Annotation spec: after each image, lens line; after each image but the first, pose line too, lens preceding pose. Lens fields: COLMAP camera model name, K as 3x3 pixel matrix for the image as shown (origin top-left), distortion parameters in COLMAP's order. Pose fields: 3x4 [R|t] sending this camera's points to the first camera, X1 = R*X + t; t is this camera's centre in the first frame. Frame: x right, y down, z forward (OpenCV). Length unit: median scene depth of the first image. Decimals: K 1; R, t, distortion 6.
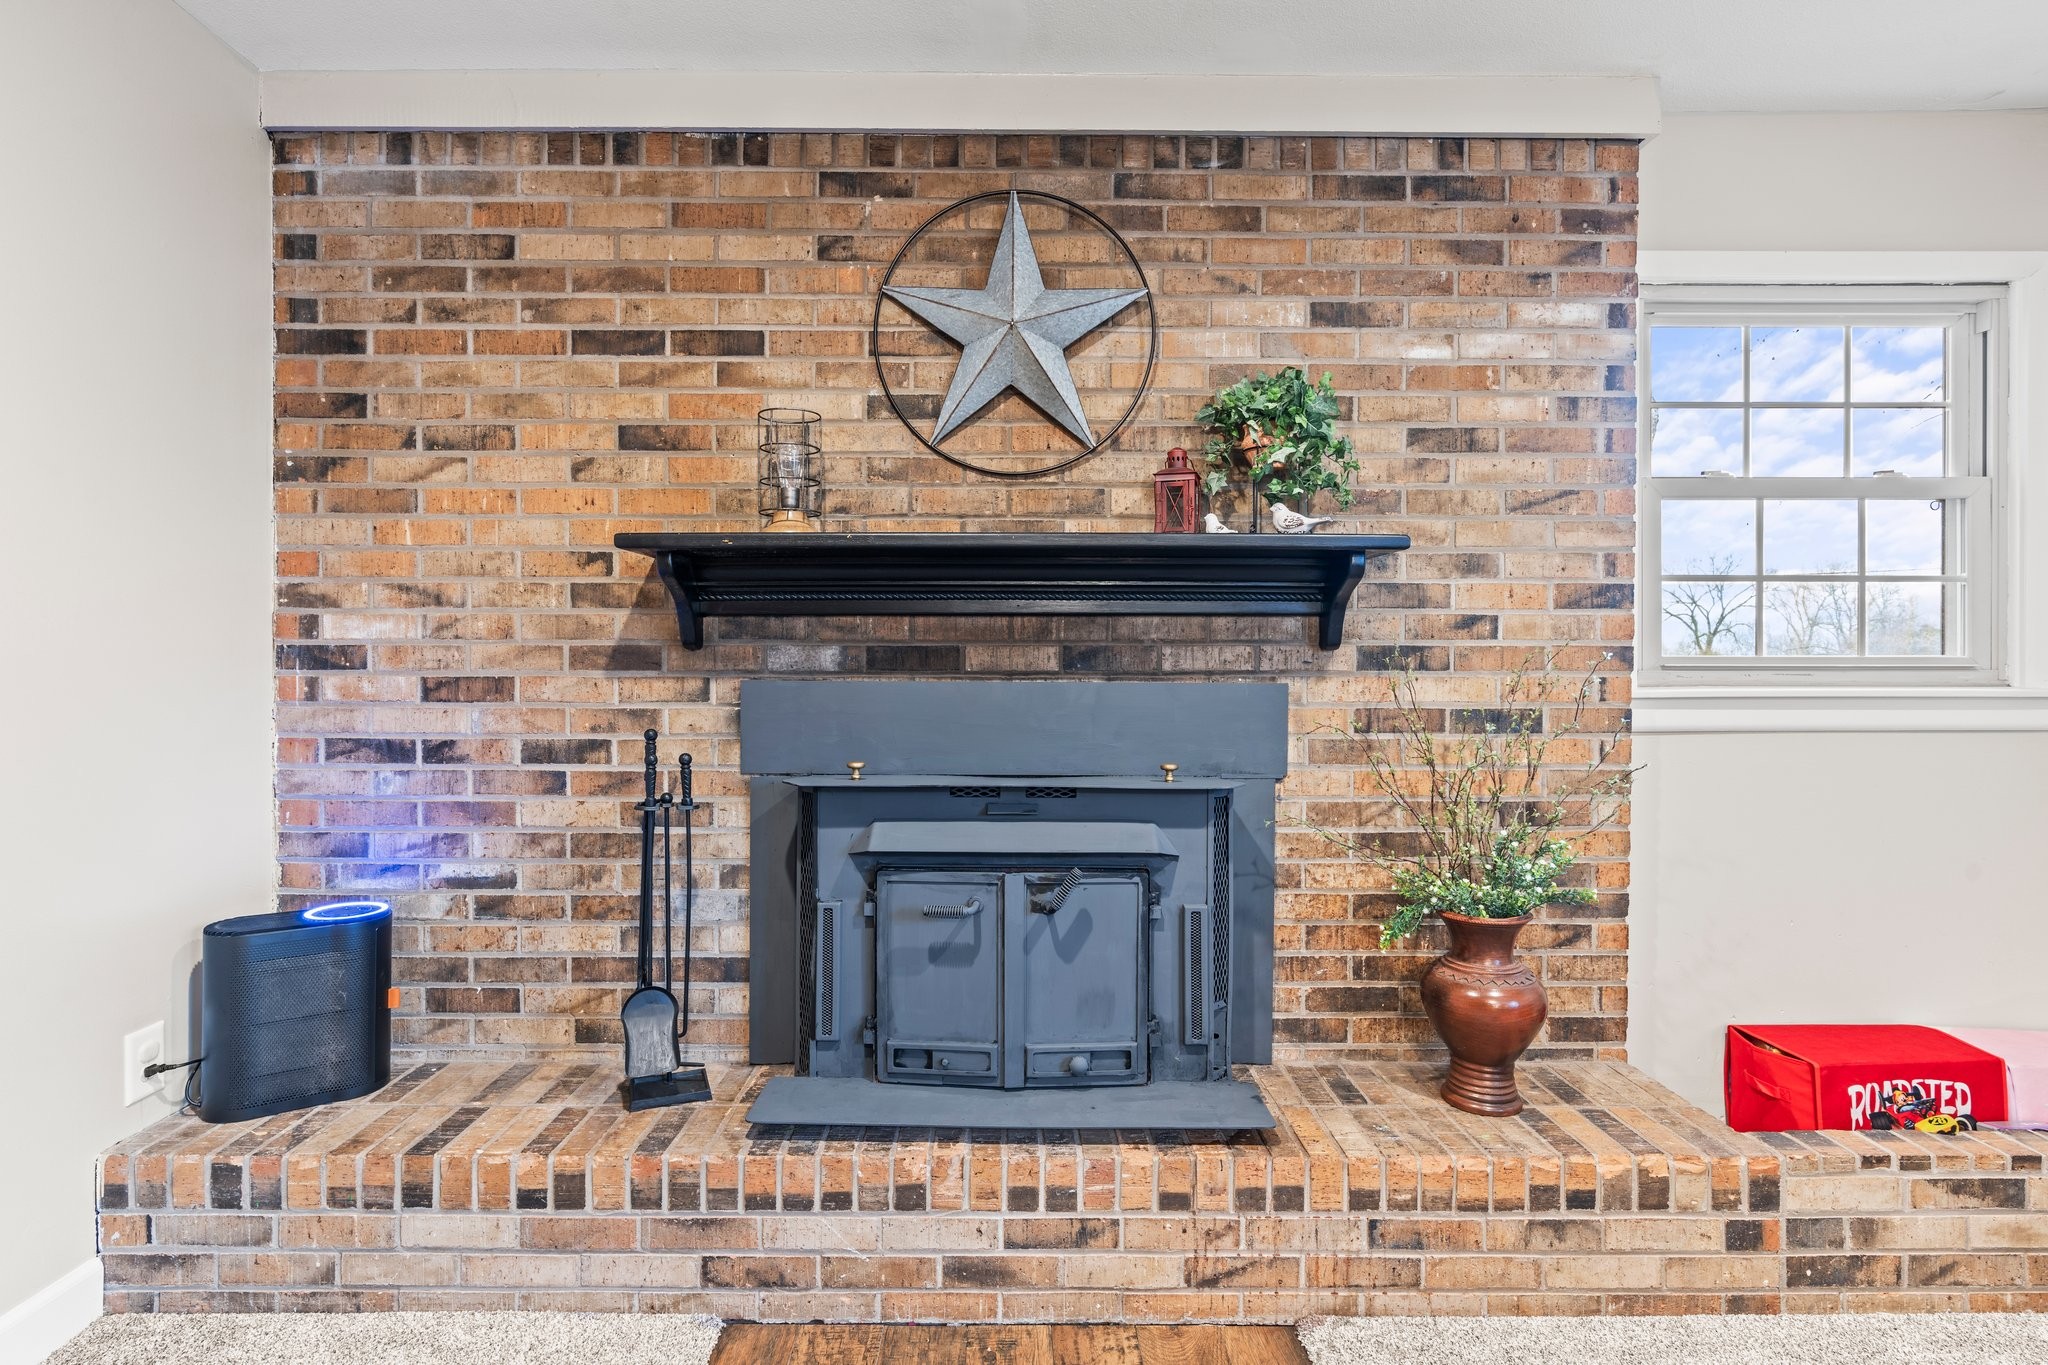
lens RADIAL K [[987.8, 0, 998.6], [0, 987.8, 673.9], [0, 0, 1]] dist [-0.010686, 0.005485]
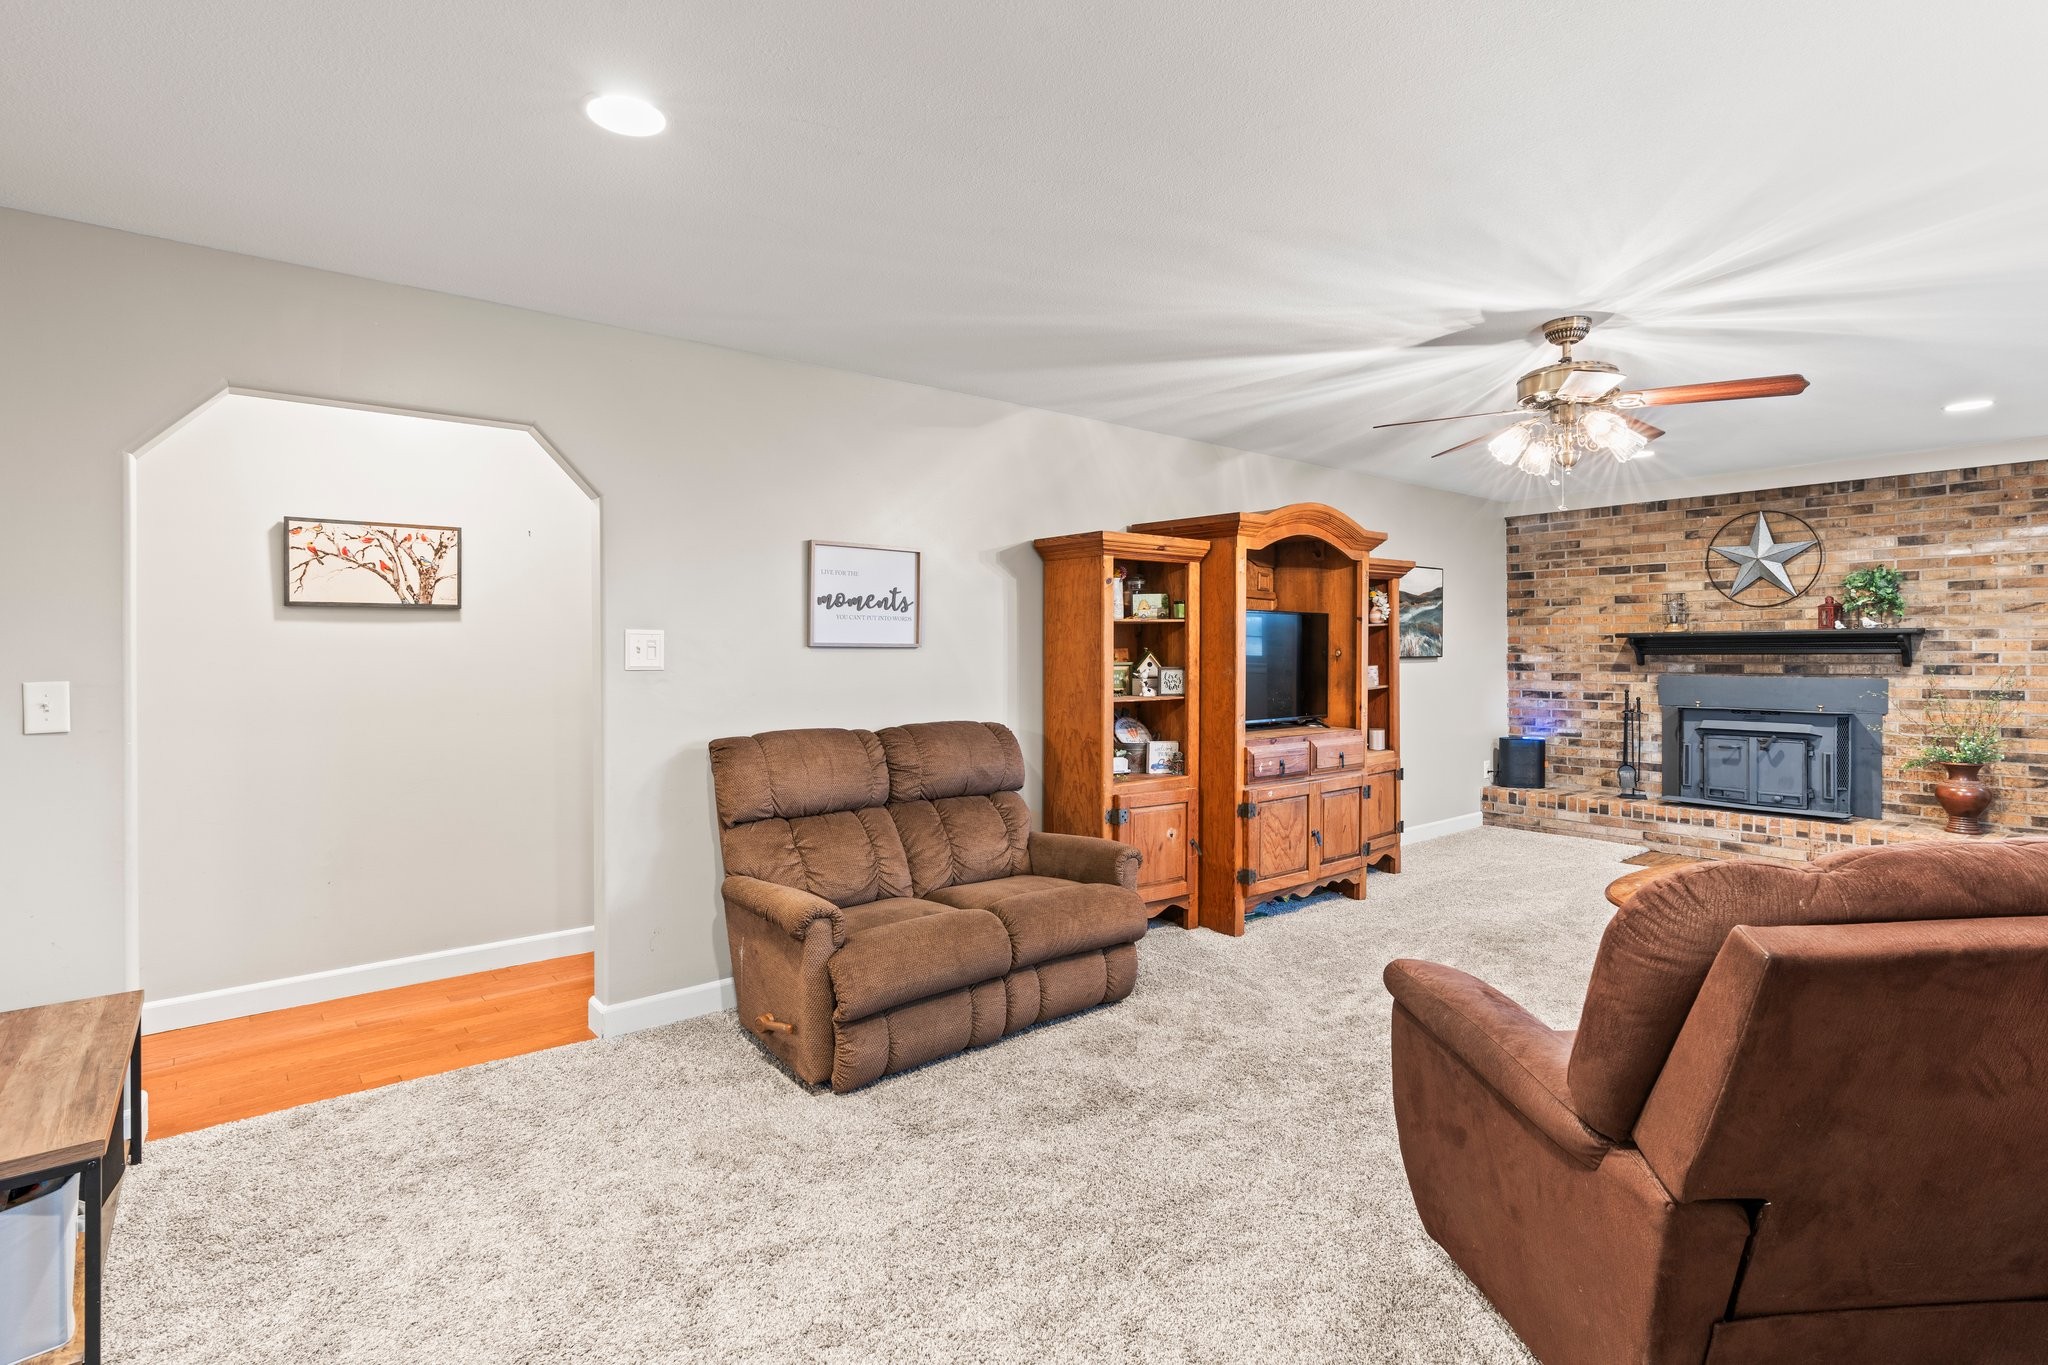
lens RADIAL K [[987.8, 0, 1019.7], [0, 987.8, 650.7], [0, 0, 1]] dist [-0.010686, 0.005485]
pose [[0.635959, -0.005951, -0.771700, 0.866790], [0.002273, 0.999980, -0.005838, -0.057976], [0.771720, 0.001959, 0.635960, -2.568724]]
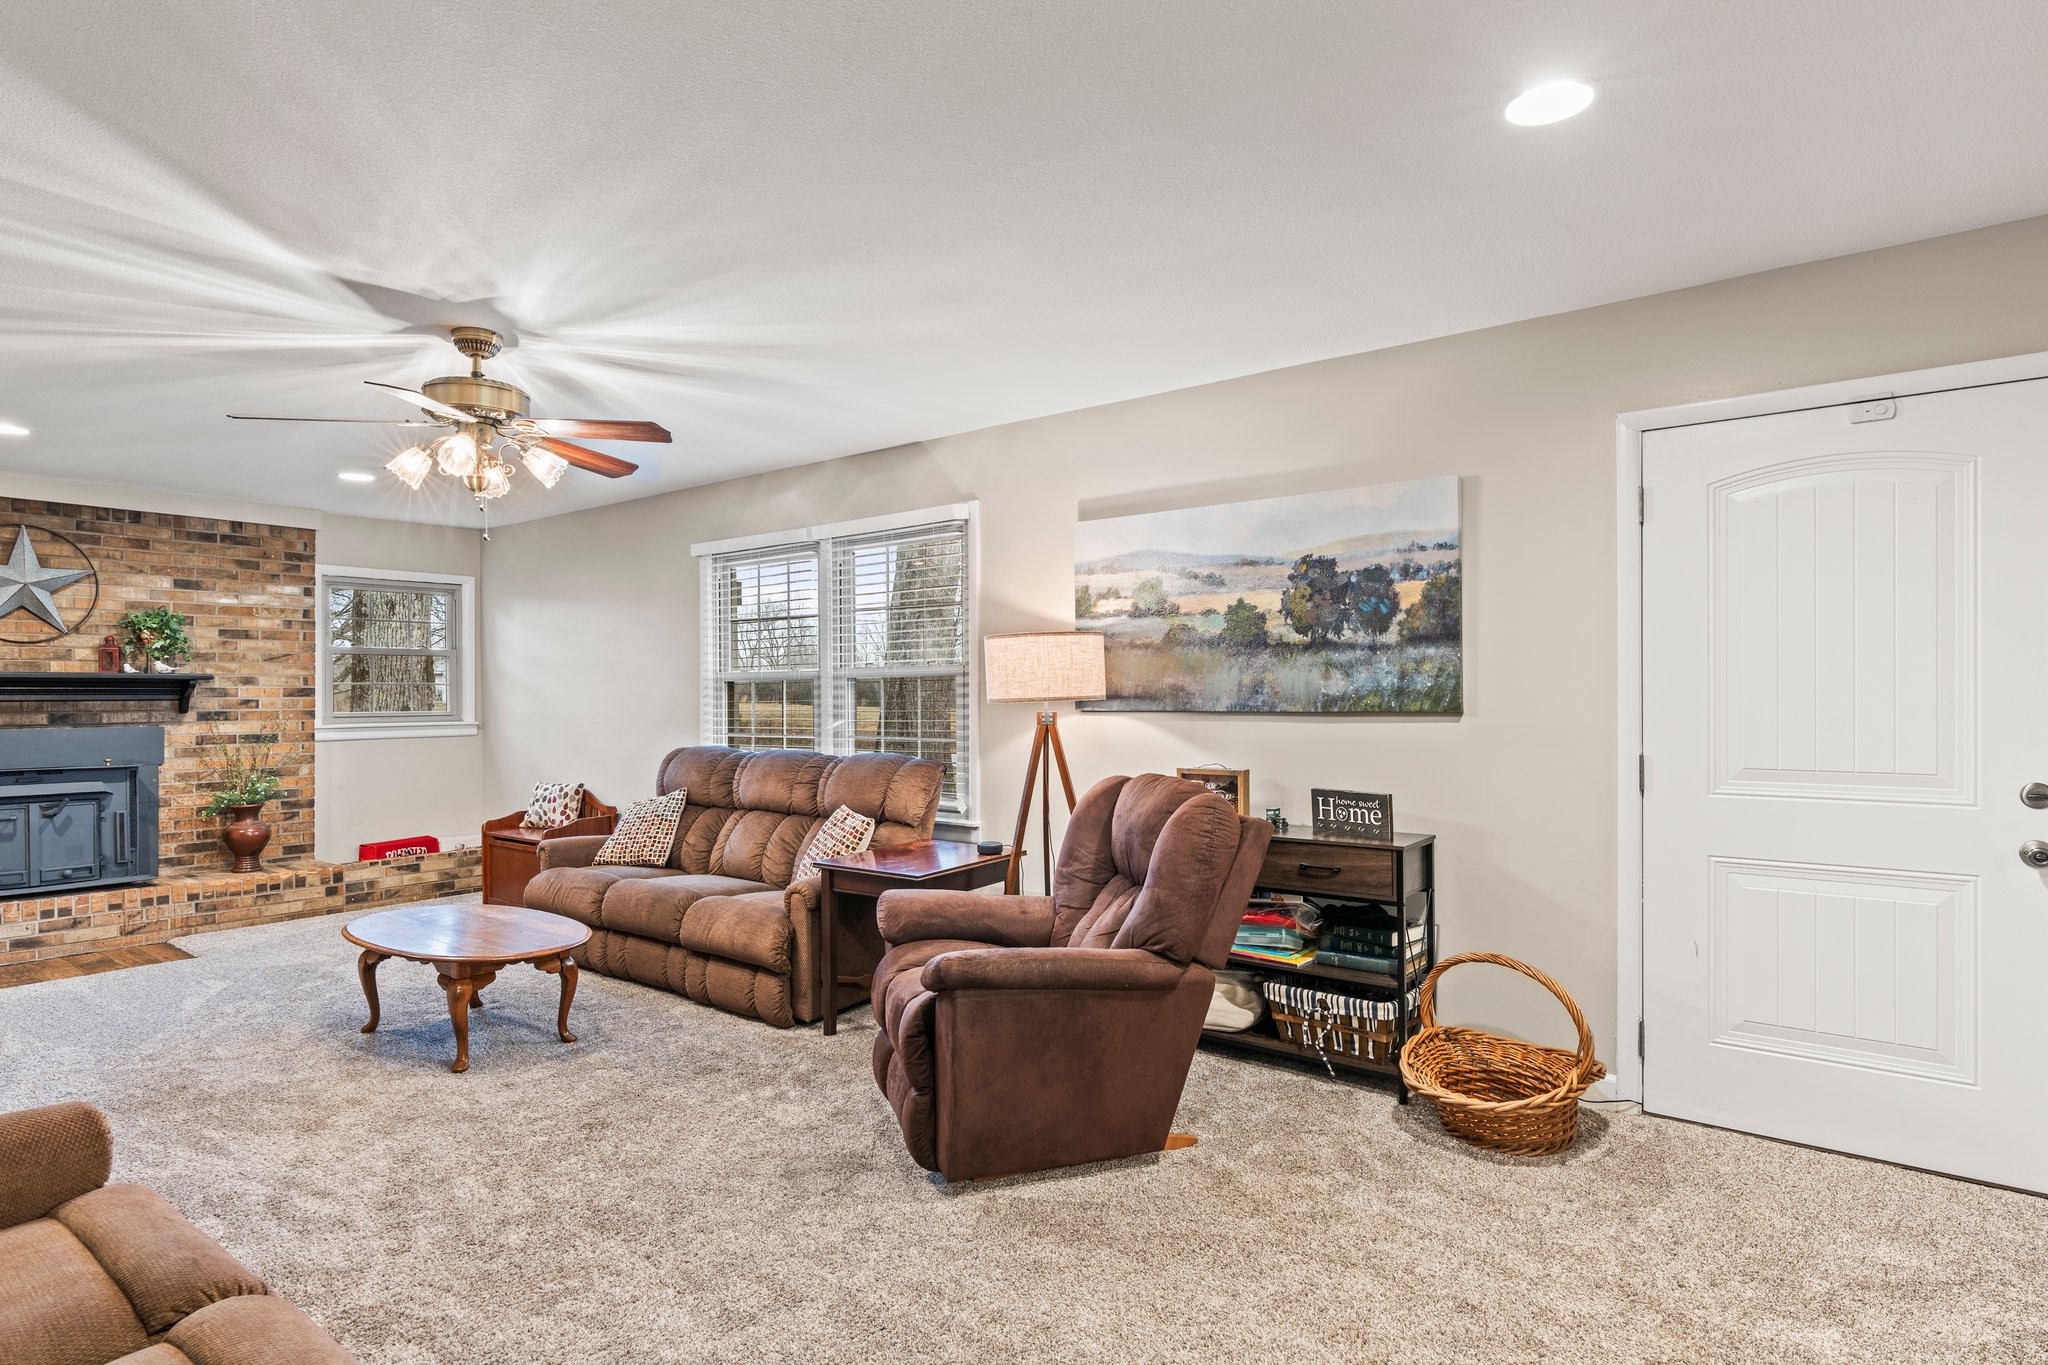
lens RADIAL K [[1092.5, 0, 998.4], [0, 1092.5, 700.9], [0, 0, 1]] dist [-0.004606, 0.002070]
pose [[0.620709, -0.008091, 0.783999, -0.587647], [0.007314, 0.999963, 0.004529, -0.055114], [-0.784007, 0.002923, 0.620745, -2.481421]]
